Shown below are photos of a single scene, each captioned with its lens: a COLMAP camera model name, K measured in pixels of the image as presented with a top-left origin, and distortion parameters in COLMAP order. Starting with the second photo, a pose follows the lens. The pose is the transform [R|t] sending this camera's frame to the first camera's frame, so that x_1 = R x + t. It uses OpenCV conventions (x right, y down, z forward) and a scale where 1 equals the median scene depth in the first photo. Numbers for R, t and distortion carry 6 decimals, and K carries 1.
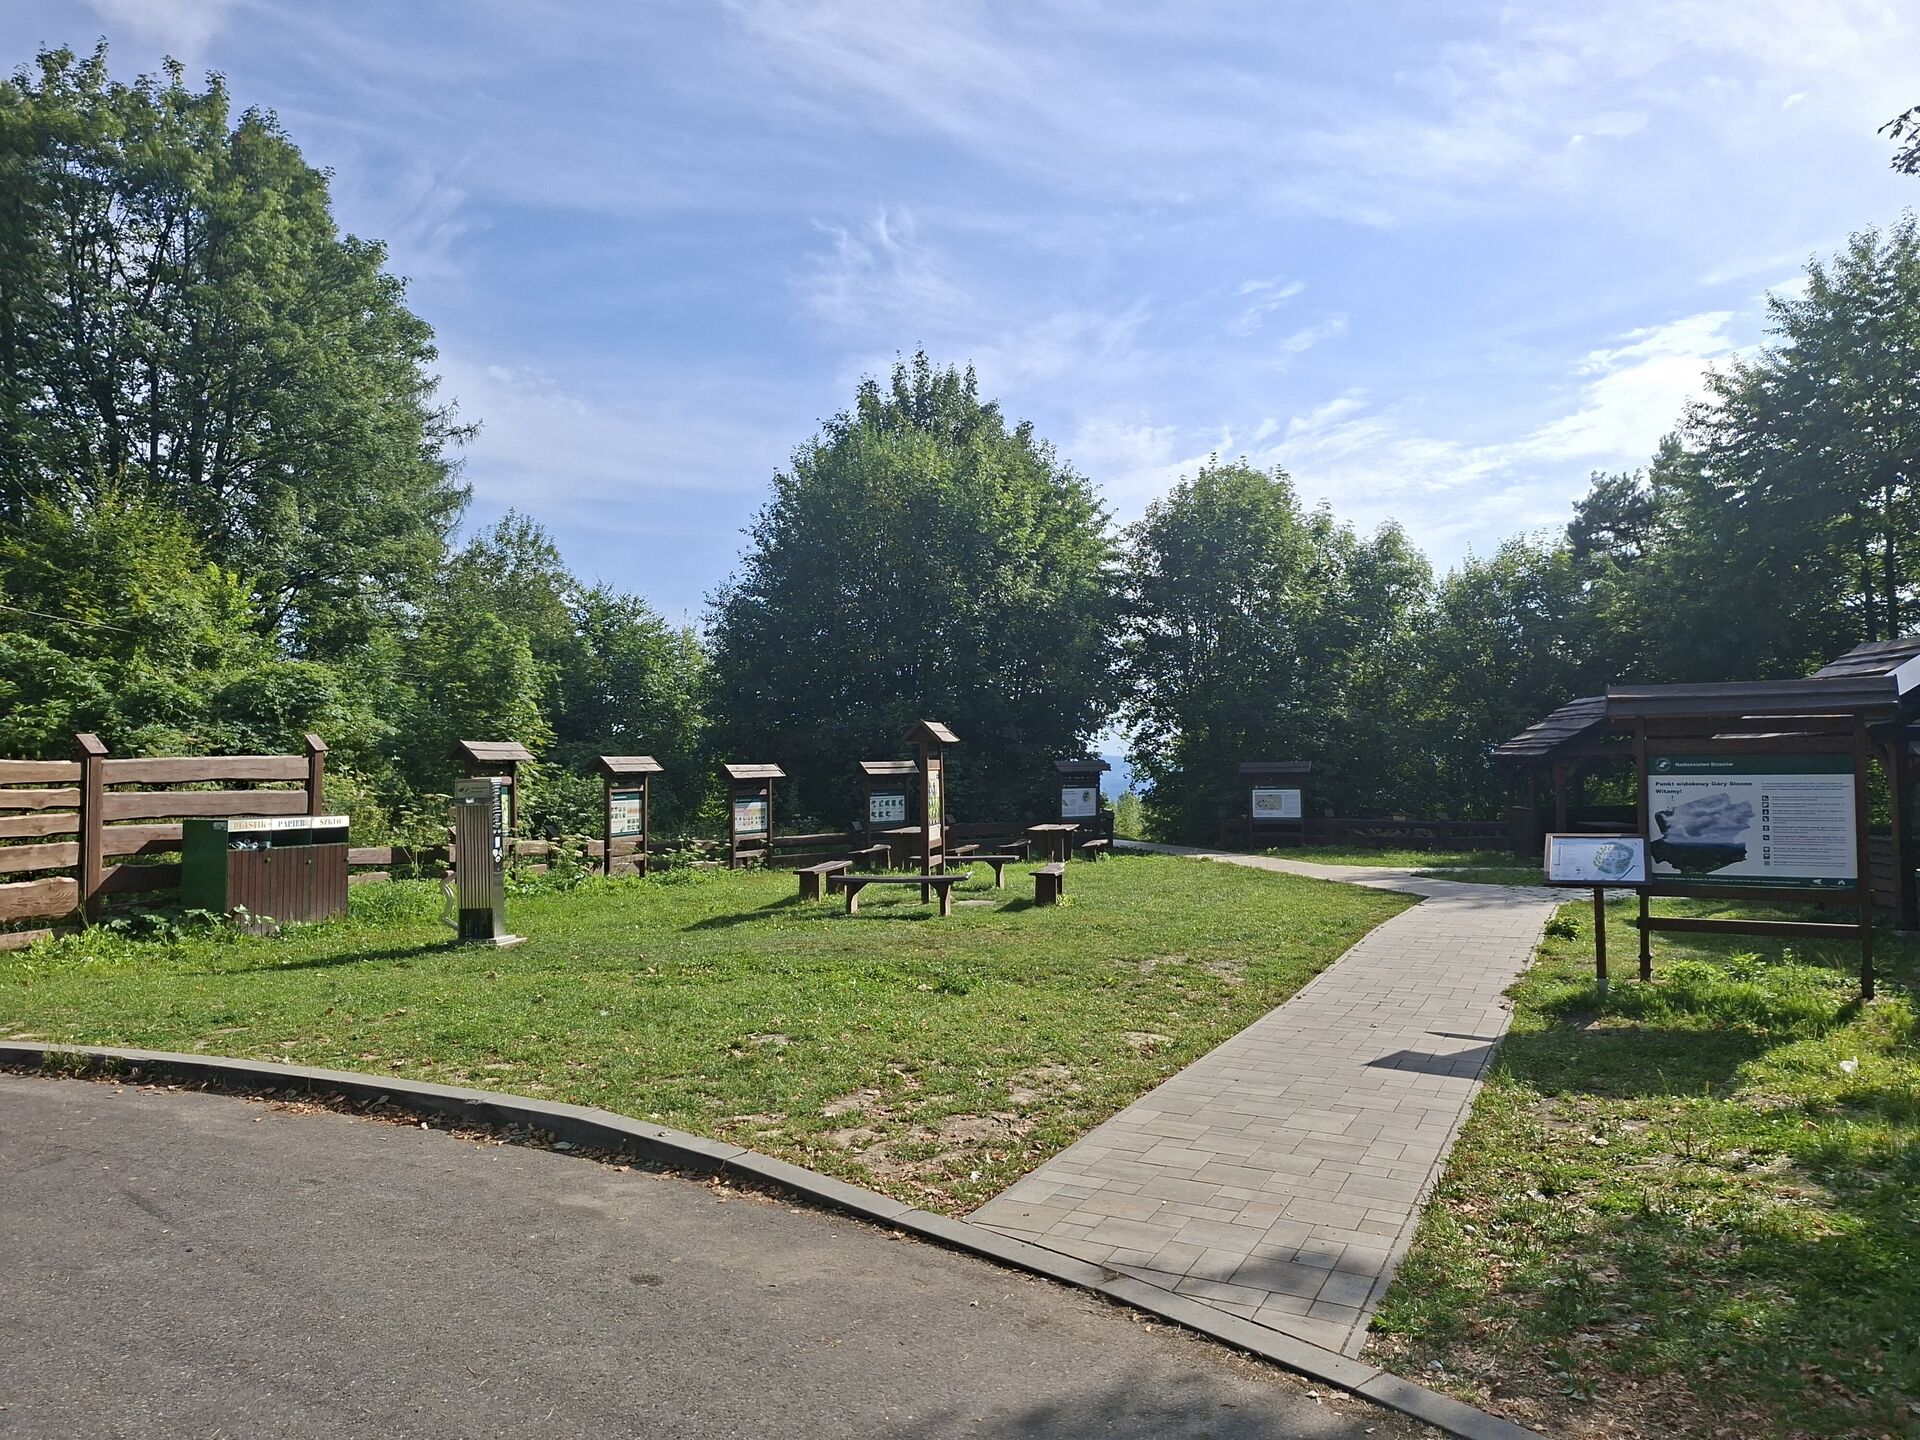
lens RADIAL K [[1310.9, 0, 960.0], [0, 1310.9, 720.0], [0, 0, 1]] dist [0.076199, -0.105456]
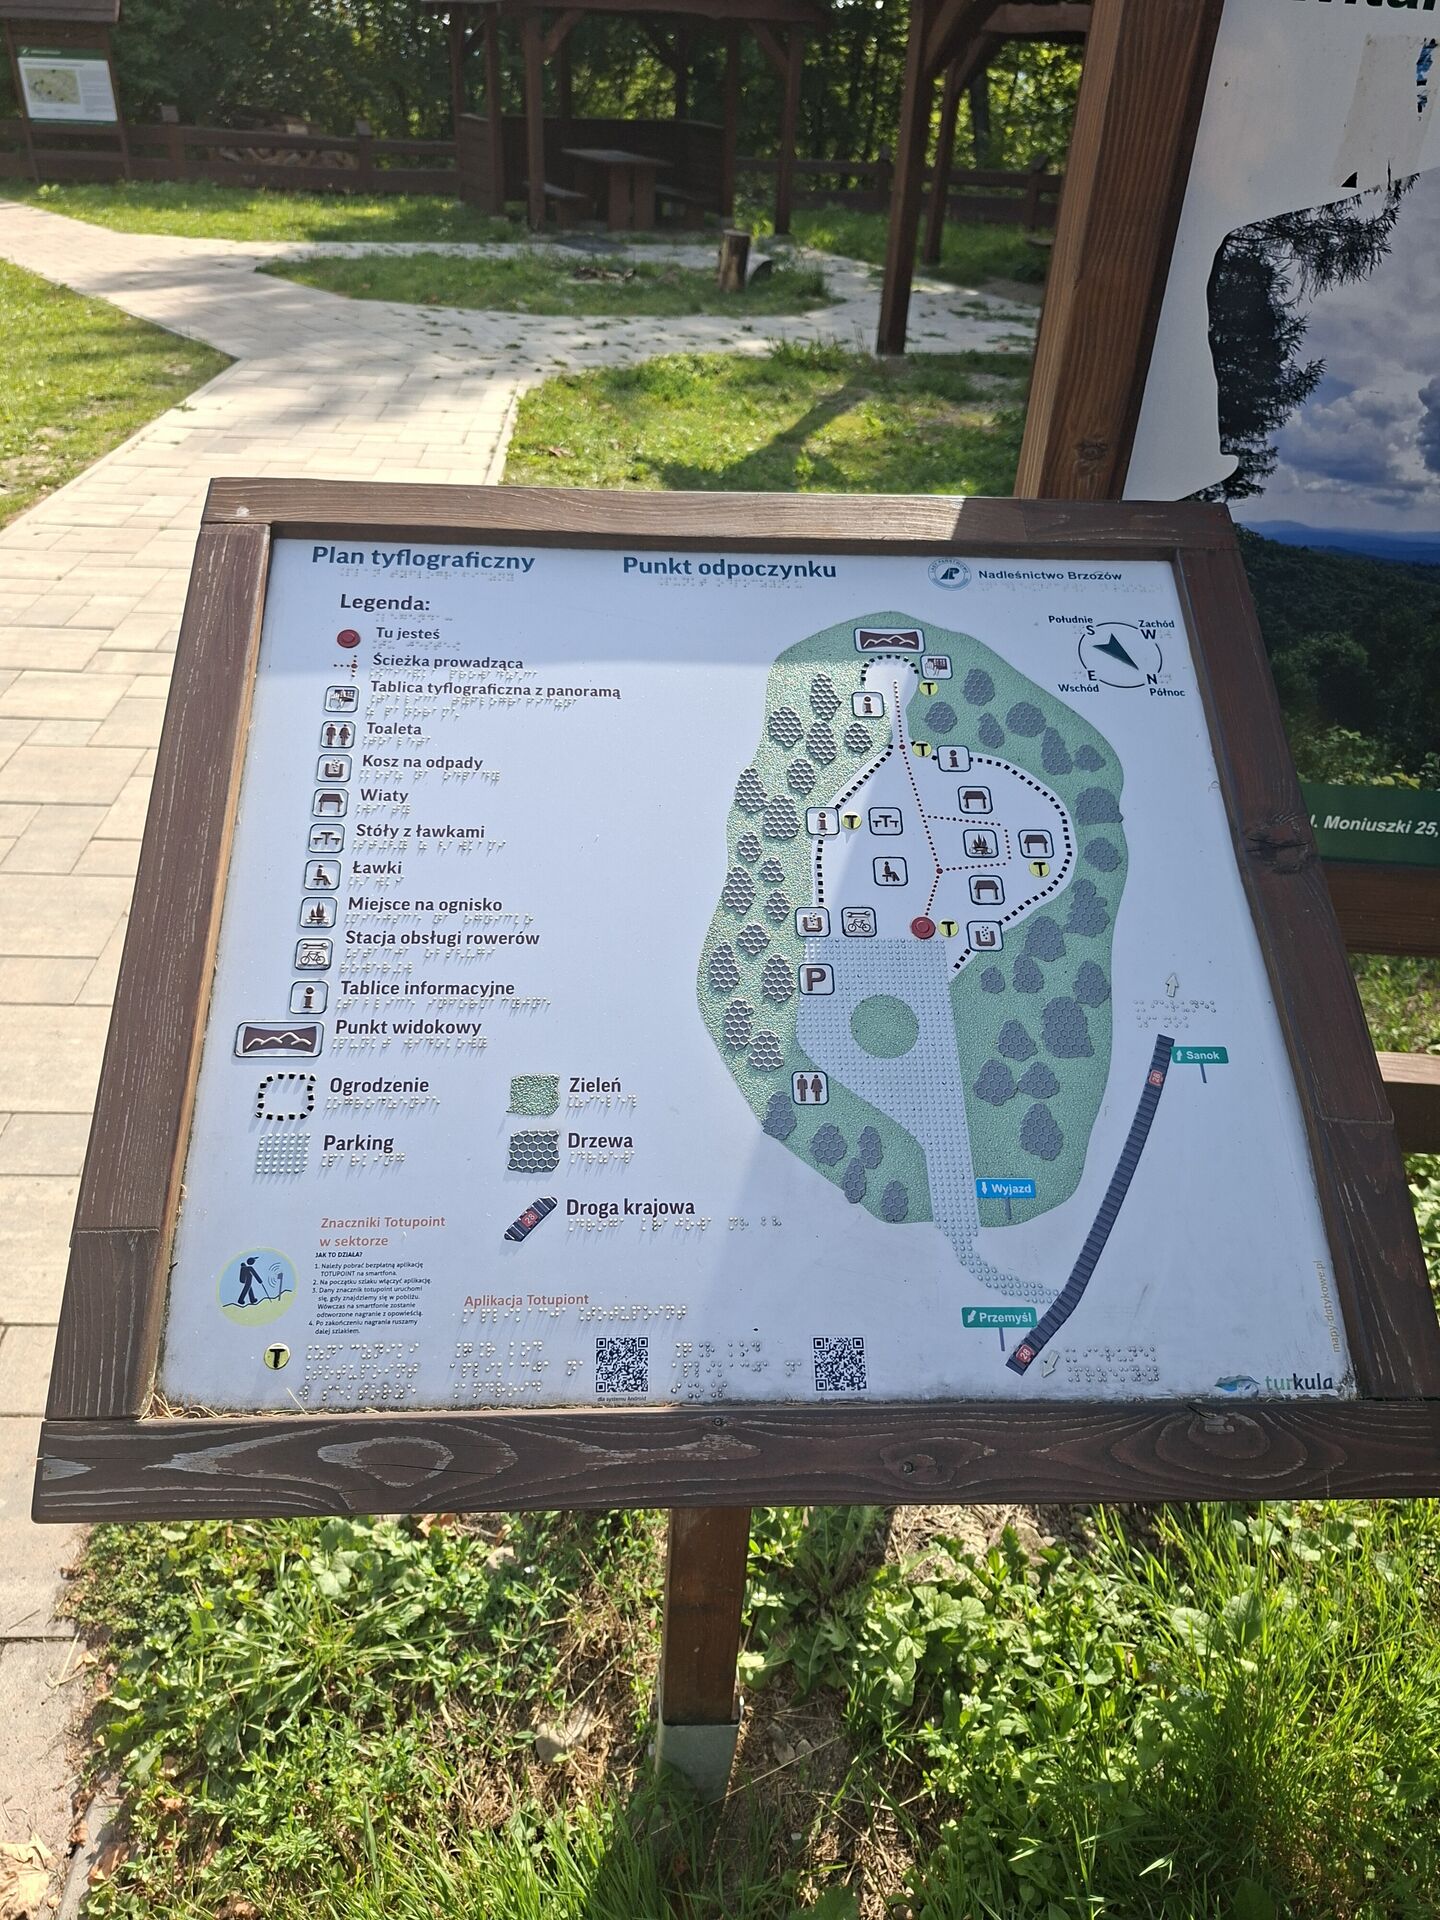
lens RADIAL K [[1259.6, 0, 720.0], [0, 1259.6, 960.0], [0, 0, 1]] dist [-0.001937, -0.002445]
pose [[0.858082, -0.252938, 0.446898, 0.149463], [-0.075465, 0.798714, 0.596960, 0.020676], [-0.507937, -0.545966, 0.666274, 0.320087]]
